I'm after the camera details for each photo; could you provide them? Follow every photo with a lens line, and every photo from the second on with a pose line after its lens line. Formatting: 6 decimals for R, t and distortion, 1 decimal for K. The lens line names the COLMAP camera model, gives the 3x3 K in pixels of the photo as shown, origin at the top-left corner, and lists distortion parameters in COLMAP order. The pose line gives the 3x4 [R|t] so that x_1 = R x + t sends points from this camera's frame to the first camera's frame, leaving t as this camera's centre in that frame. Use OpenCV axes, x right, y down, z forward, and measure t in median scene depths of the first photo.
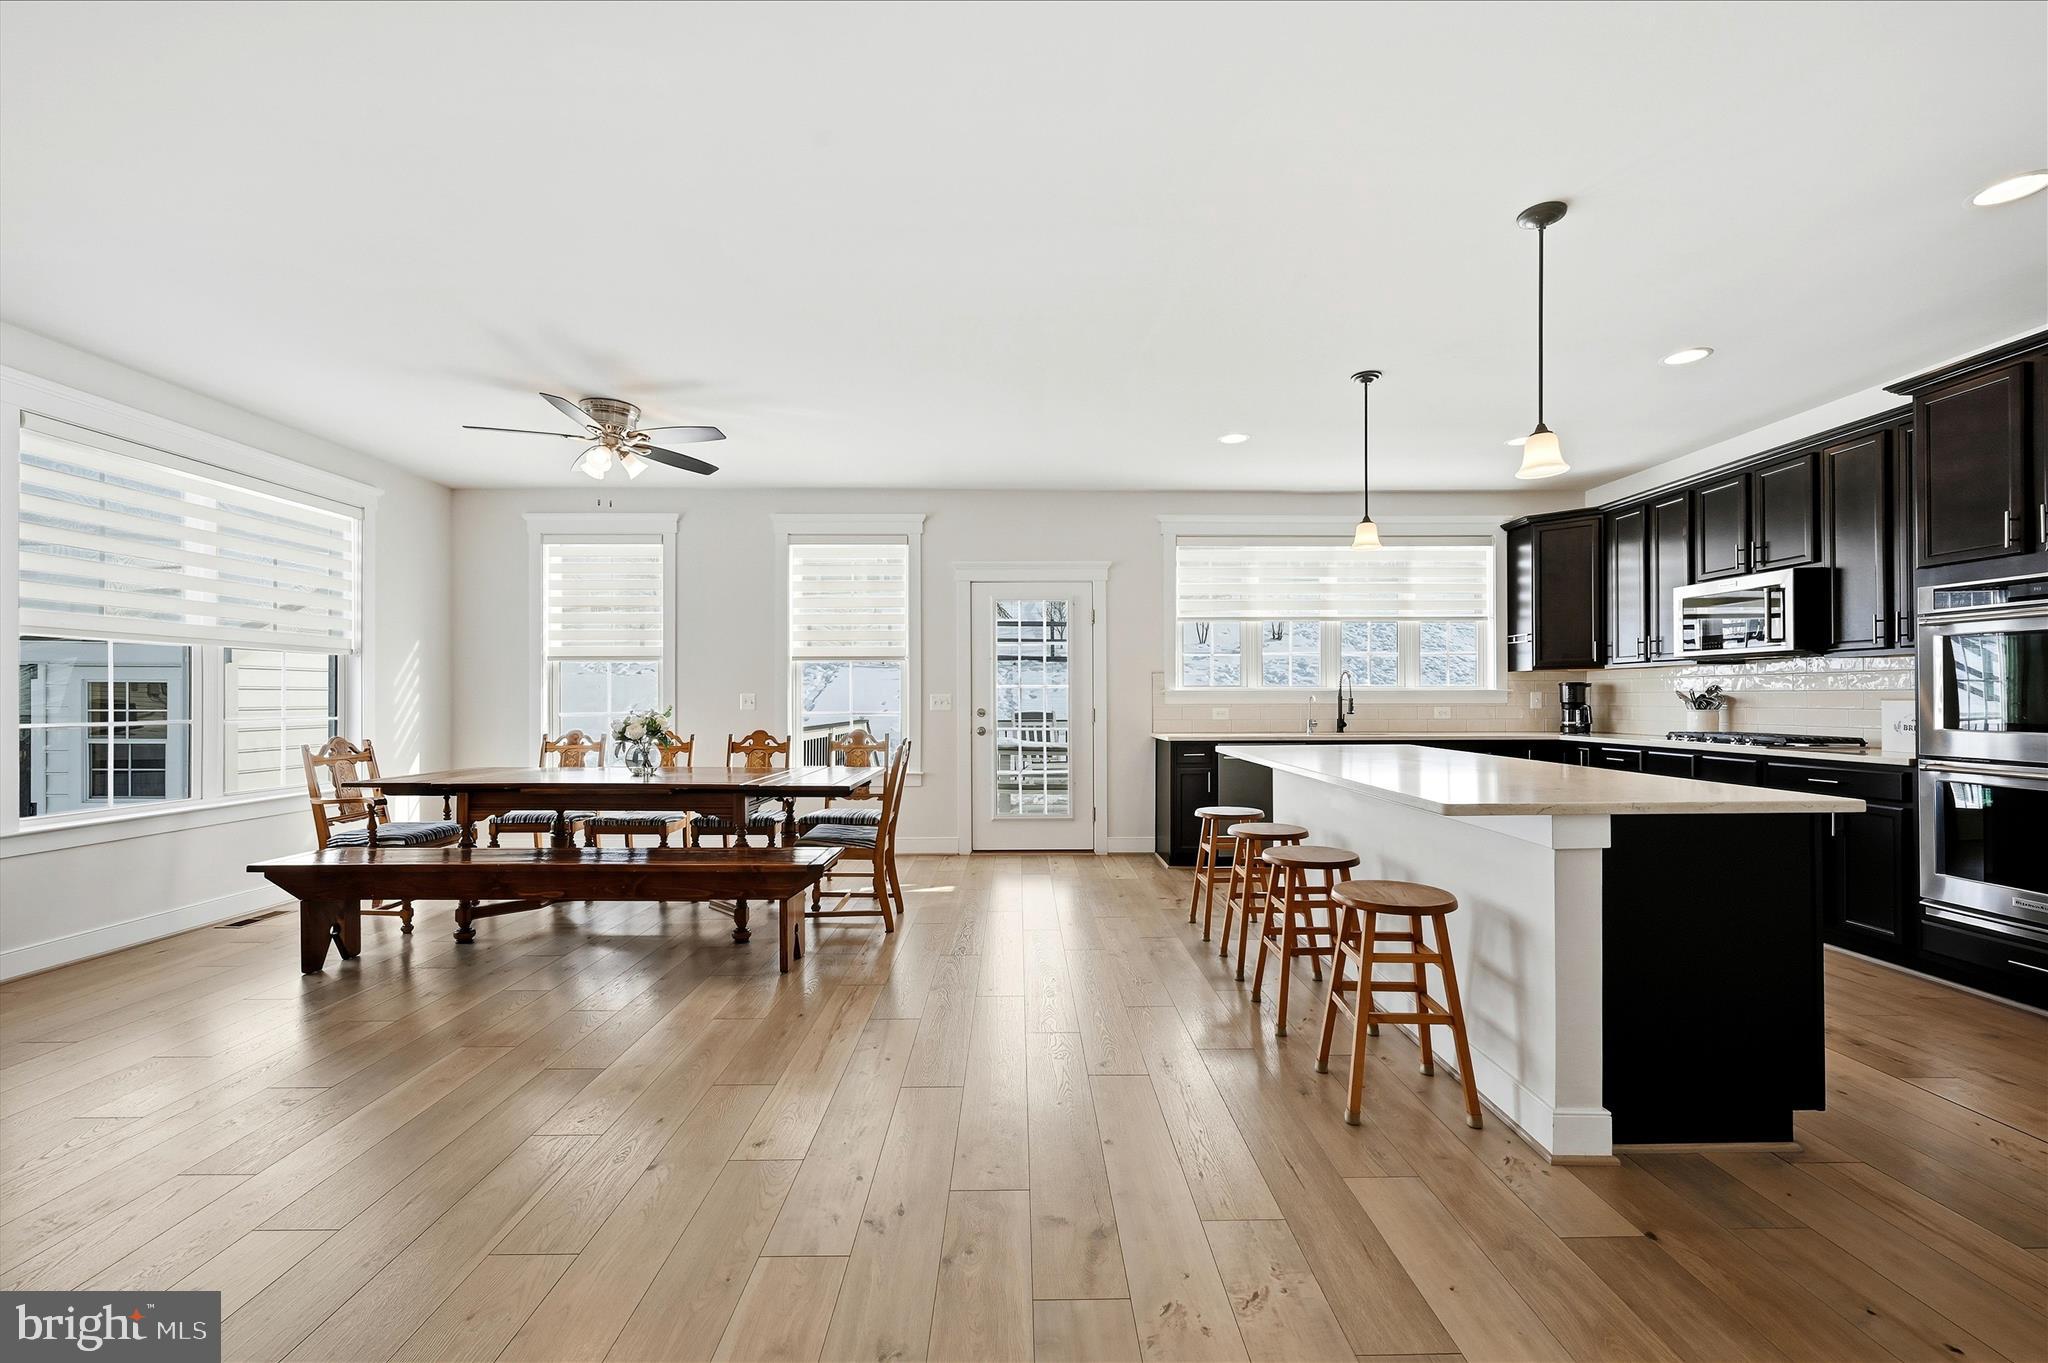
lens RADIAL K [[801.2, 0, 1032.2], [0, 801.2, 696.7], [0, 0, 1]] dist [0.000005, 0.000297]
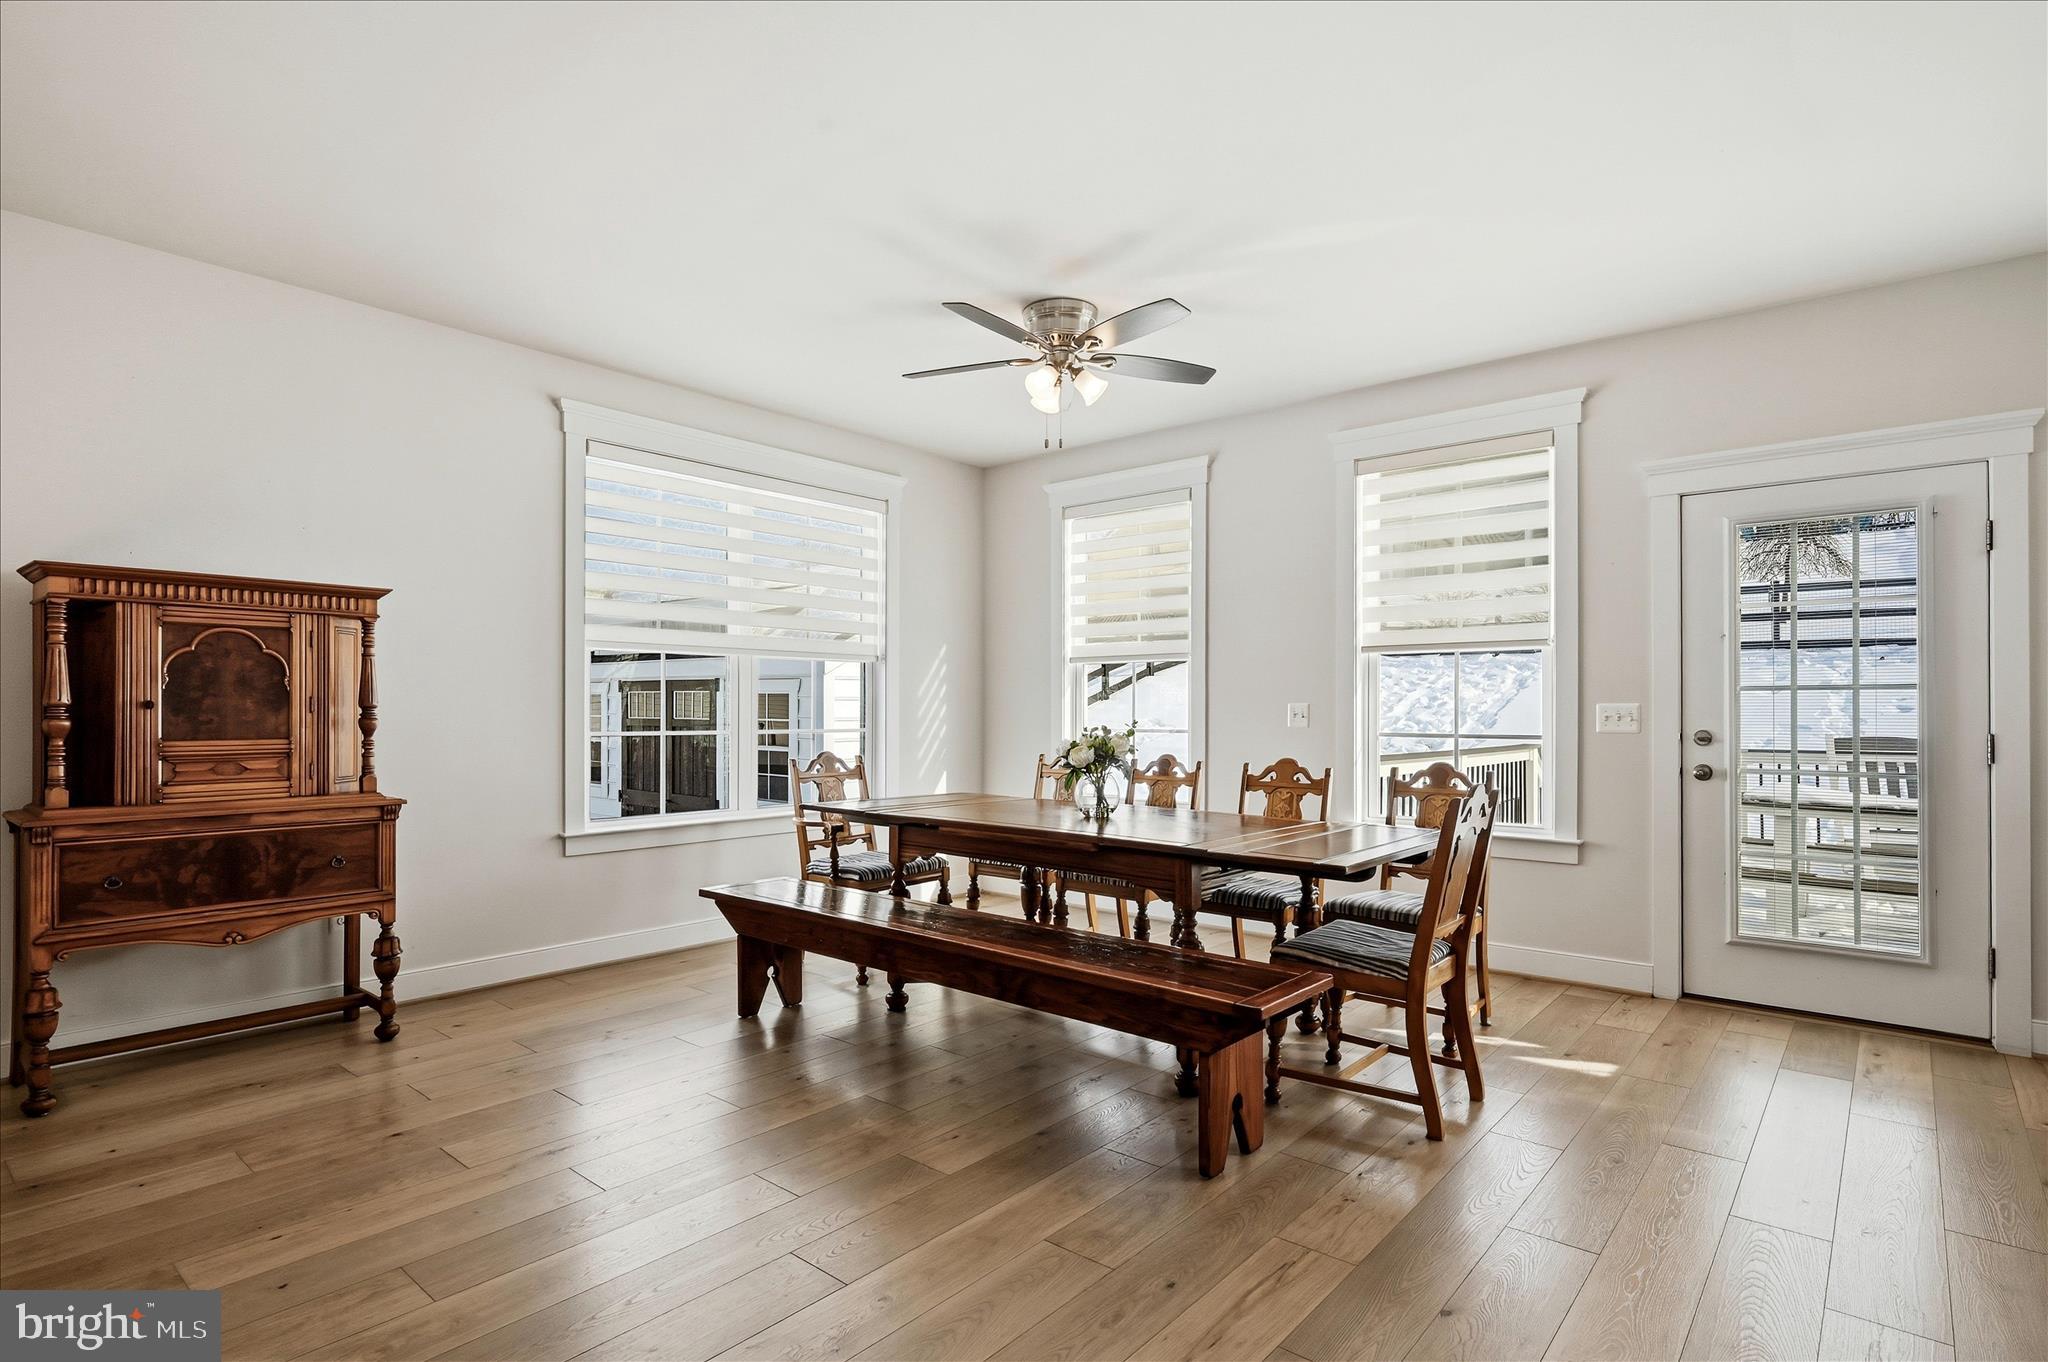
lens RADIAL K [[1028.8, 0, 1029.8], [0, 1028.8, 708.6], [0, 0, 1]] dist [-0.003325, 0.000785]
pose [[0.753229, 0.001335, -0.657757, 0.057570], [-0.000806, 0.999999, 0.001107, 0.000009], [0.657758, -0.000303, 0.753230, 0.225398]]
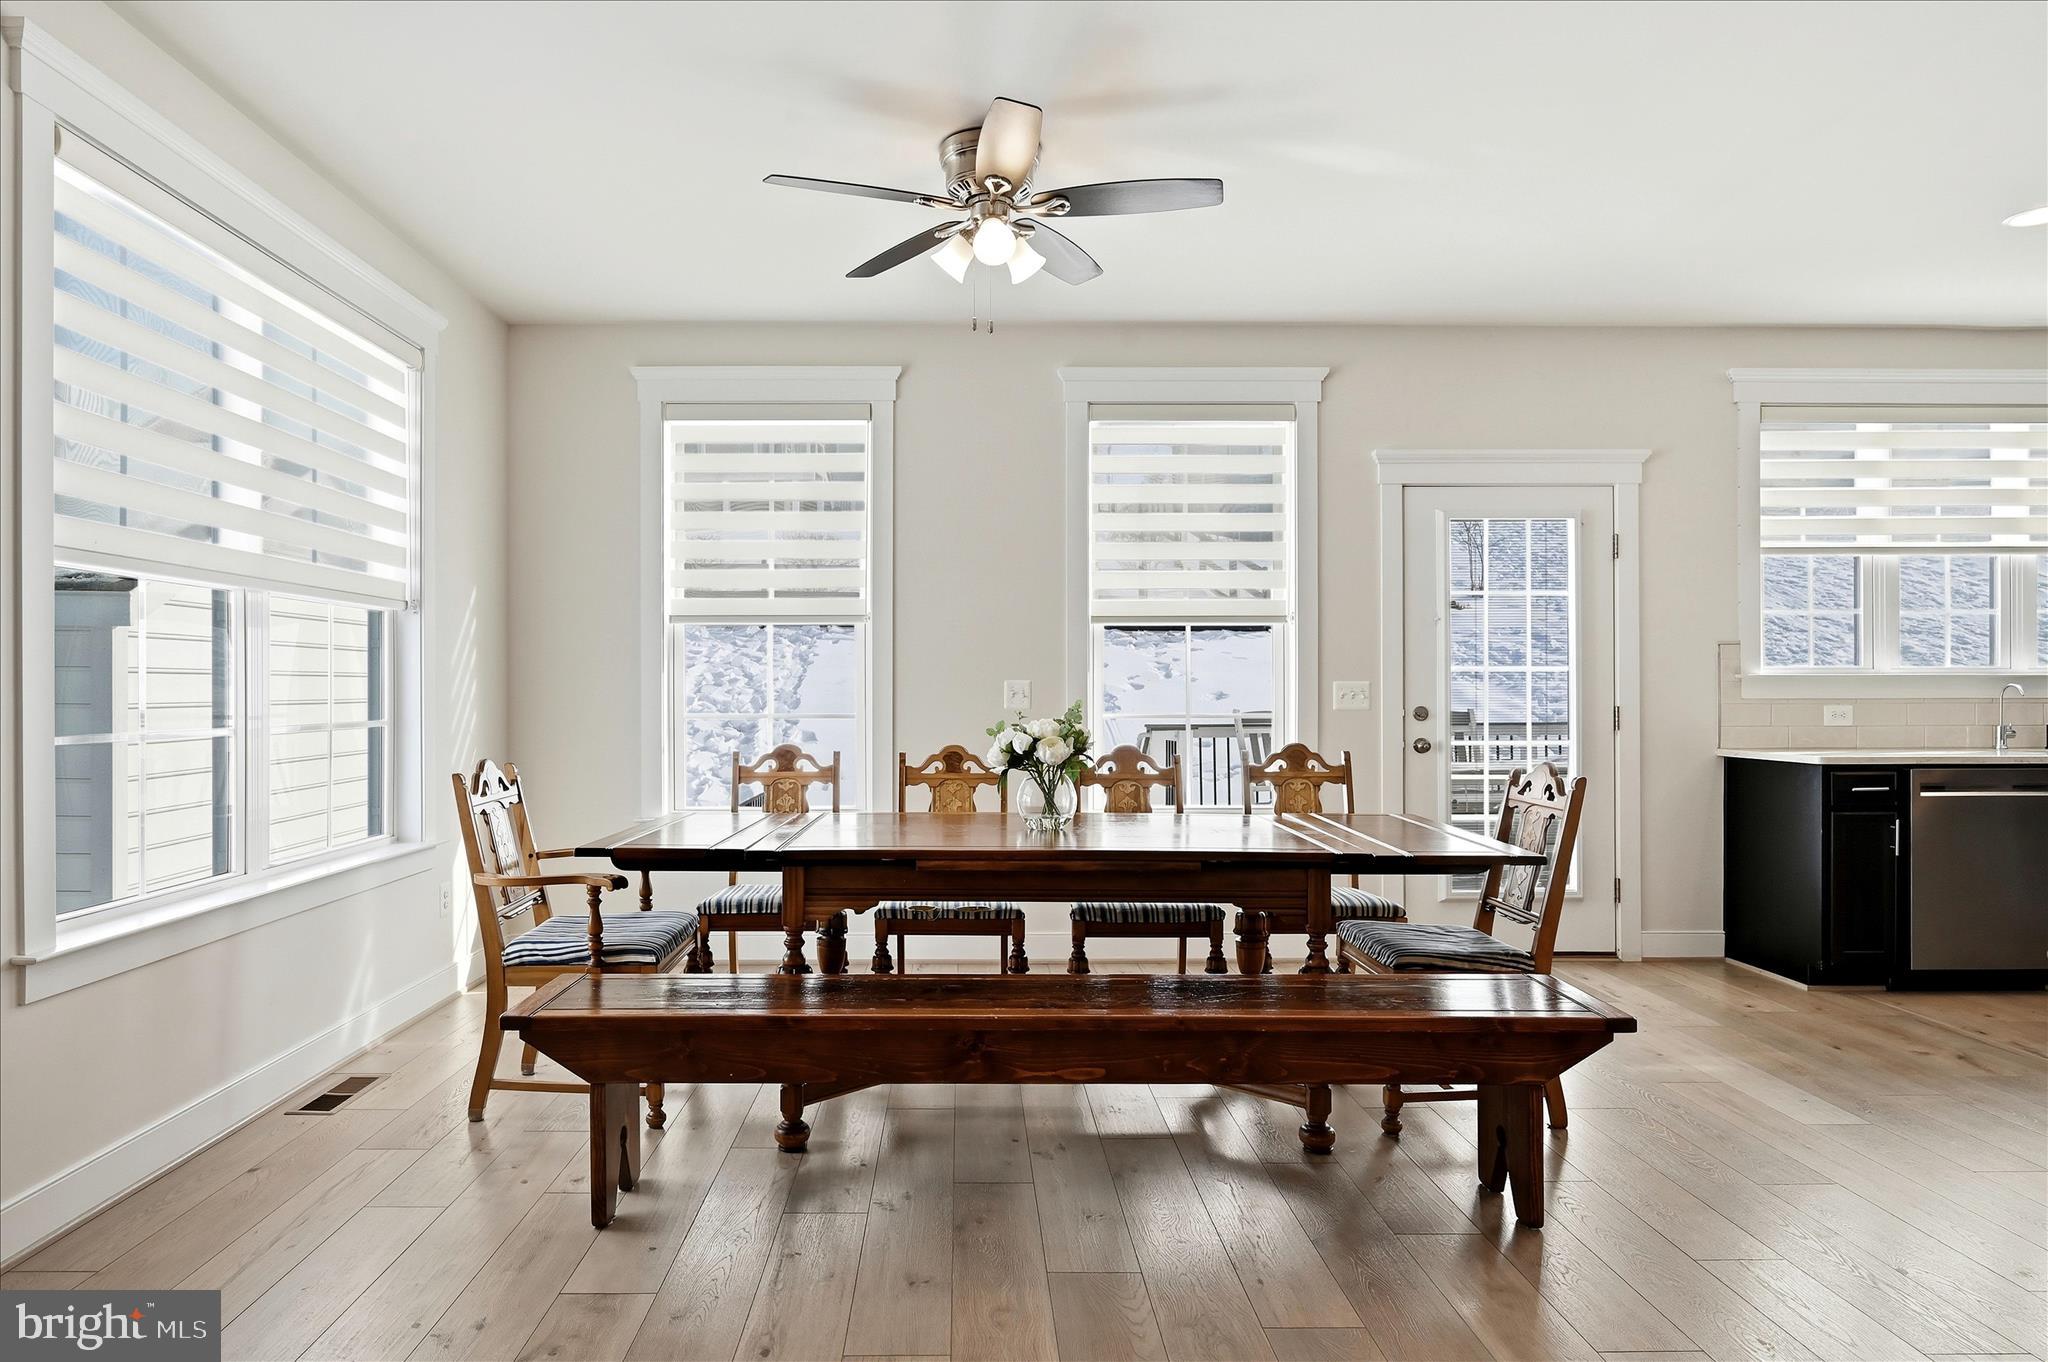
lens RADIAL K [[1212.8, 0, 1005.0], [0, 1212.8, 689.7], [0, 0, 1]] dist [-0.005029, -0.003078]
pose [[0.999955, 0.000842, -0.009497, -0.418020], [-0.000814, 0.999995, 0.002930, 0.000876], [0.009499, -0.002923, 0.999951, 0.152774]]
